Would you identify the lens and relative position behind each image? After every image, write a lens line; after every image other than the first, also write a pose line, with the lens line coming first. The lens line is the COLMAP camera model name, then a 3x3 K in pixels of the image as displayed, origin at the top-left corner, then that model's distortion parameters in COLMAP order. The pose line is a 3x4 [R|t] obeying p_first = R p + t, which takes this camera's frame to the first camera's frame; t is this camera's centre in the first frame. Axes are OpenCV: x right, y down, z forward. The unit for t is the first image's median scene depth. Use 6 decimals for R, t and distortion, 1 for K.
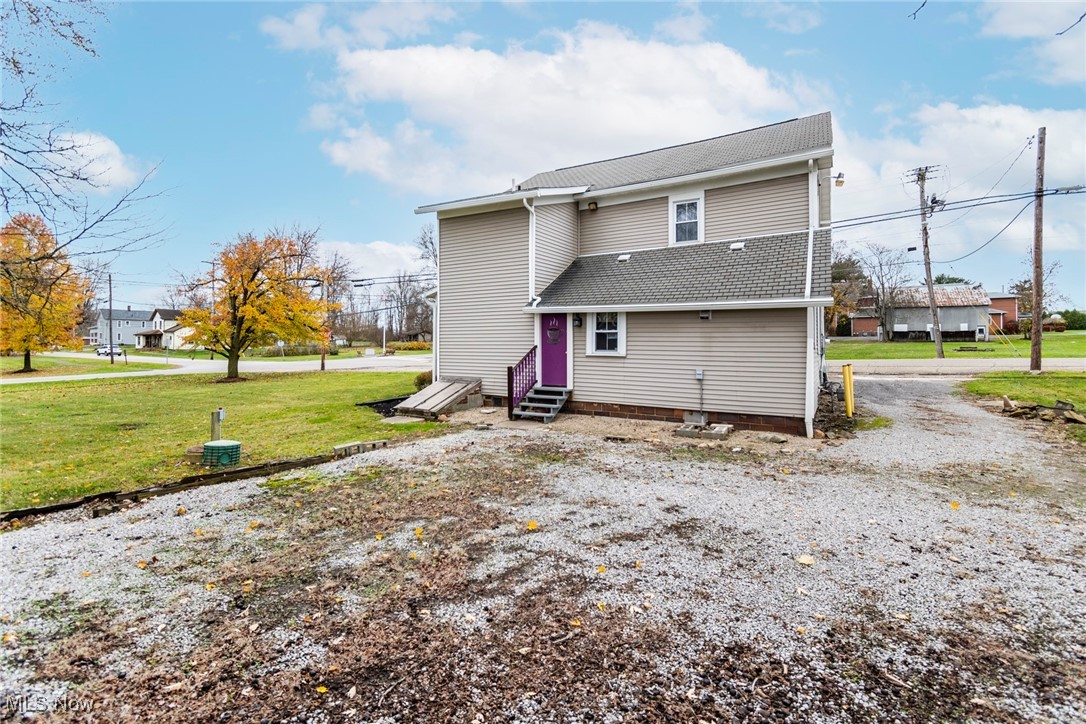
lens RADIAL K [[491.5, 0, 551.5], [0, 491.5, 346.6], [0, 0, 1]] dist [0.003702, -0.000443]
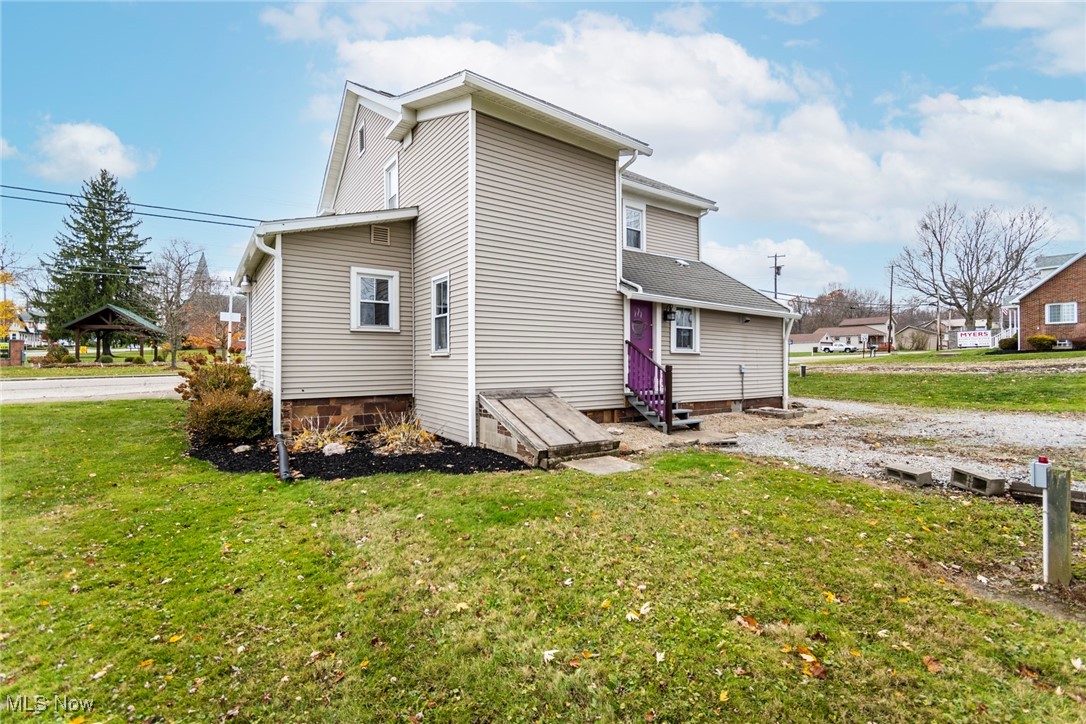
lens RADIAL K [[491.5, 0, 541.4], [0, 491.5, 361.2], [0, 0, 1]] dist [0.003702, -0.000443]
pose [[0.405529, 0.000245, 0.914082, -0.848530], [0.004499, 0.999987, -0.002264, 0.034469], [-0.914071, 0.005031, 0.405523, 0.842150]]
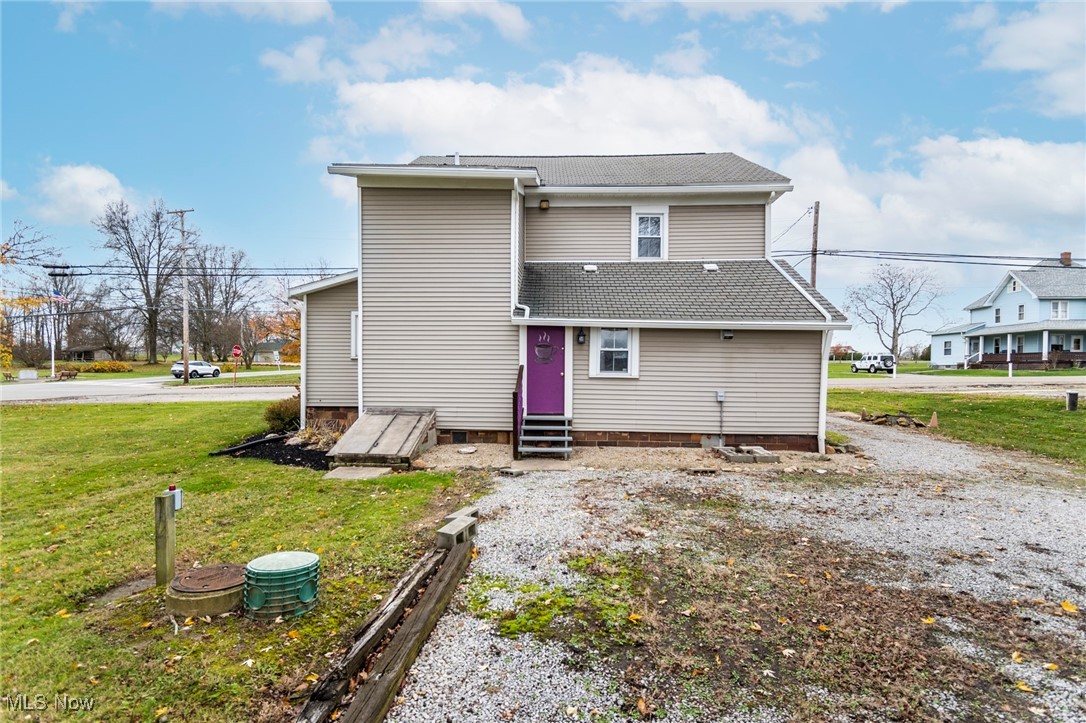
lens RADIAL K [[491.5, 0, 520.3], [0, 491.5, 386.1], [0, 0, 1]] dist [0.003702, -0.000443]
pose [[0.877376, -0.011646, 0.479662, -0.440931], [-0.004172, 0.999482, 0.031898, 0.006591], [-0.479785, -0.029987, 0.876873, 0.302607]]
